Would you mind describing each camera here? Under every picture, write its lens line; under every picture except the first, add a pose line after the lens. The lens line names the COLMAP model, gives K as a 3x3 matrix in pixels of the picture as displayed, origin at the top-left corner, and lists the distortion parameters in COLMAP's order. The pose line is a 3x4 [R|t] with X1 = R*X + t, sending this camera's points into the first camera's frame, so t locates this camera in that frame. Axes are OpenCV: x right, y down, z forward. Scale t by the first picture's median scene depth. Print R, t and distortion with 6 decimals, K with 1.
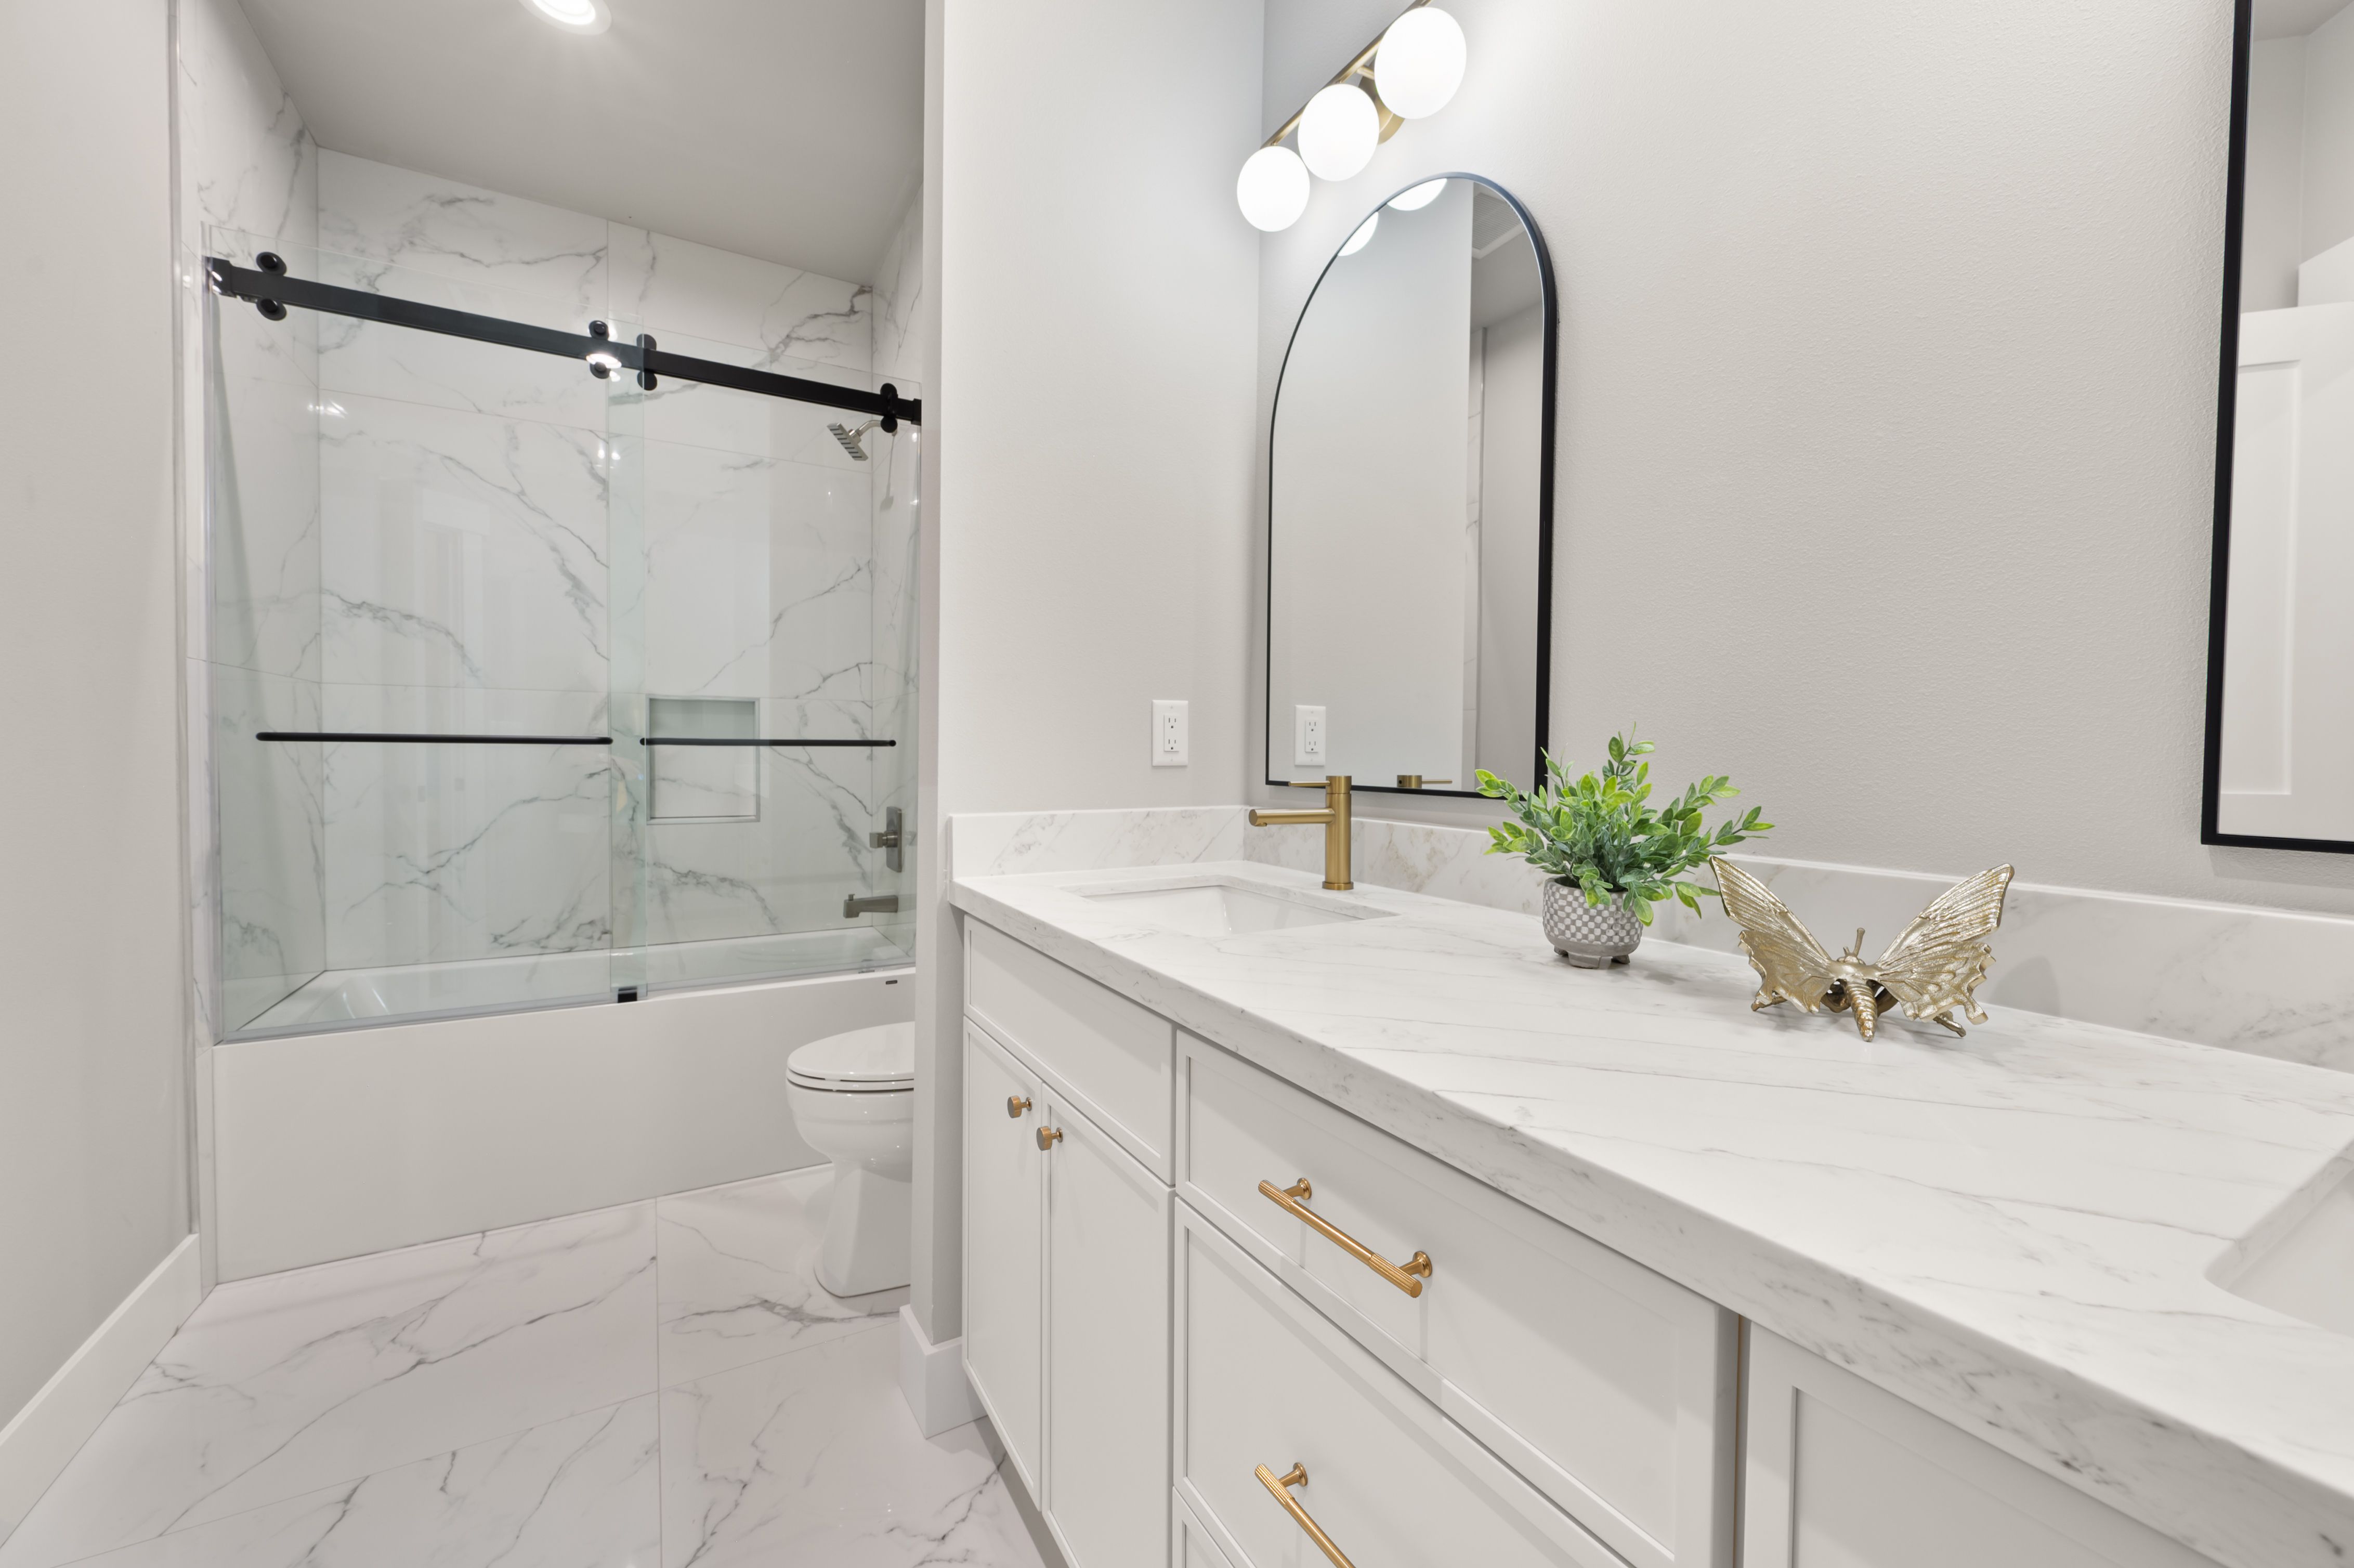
lens RADIAL K [[924.2, 0, 1185.4], [0, 924.2, 777.4], [0, 0, 1]] dist [0.000672, 0.000045]
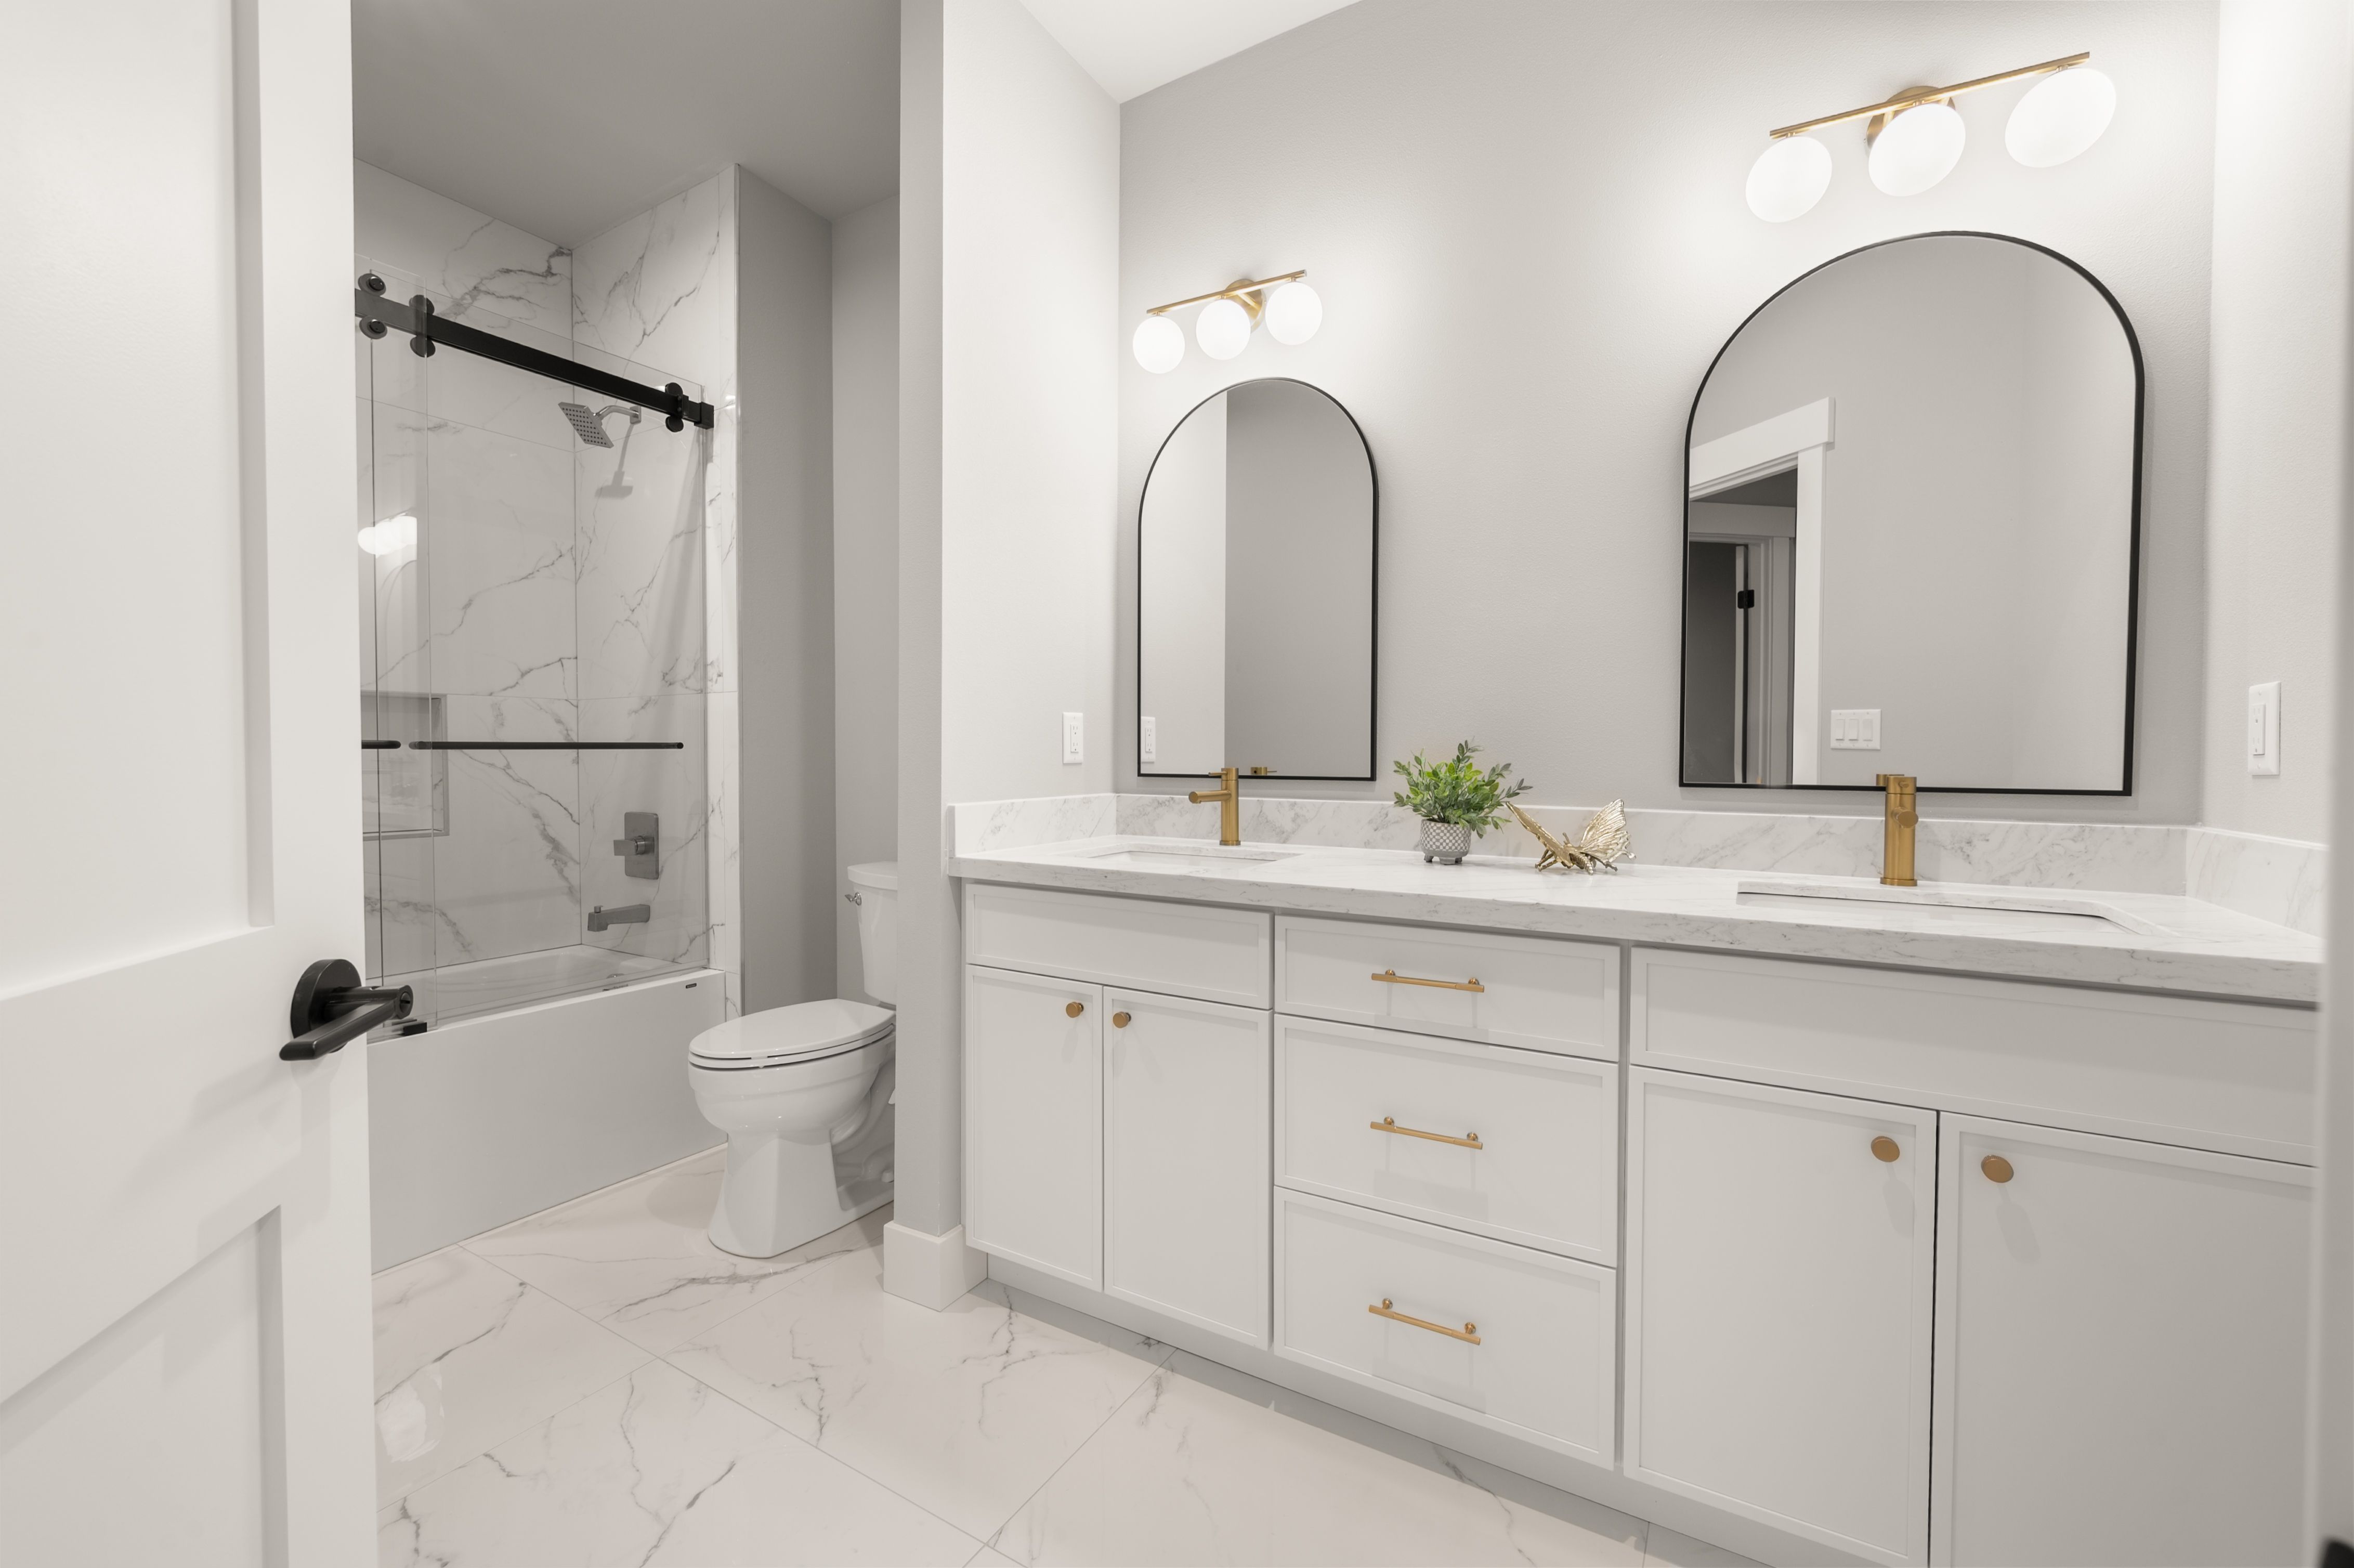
lens RADIAL K [[965.7, 0, 1176.2], [0, 965.7, 778.3], [0, 0, 1]] dist [0.000855, -0.000075]
pose [[0.872851, -0.019984, 0.487577, -0.410564], [0.019463, 0.999792, 0.006136, 0.002190], [-0.487598, 0.004134, 0.873058, -0.185614]]
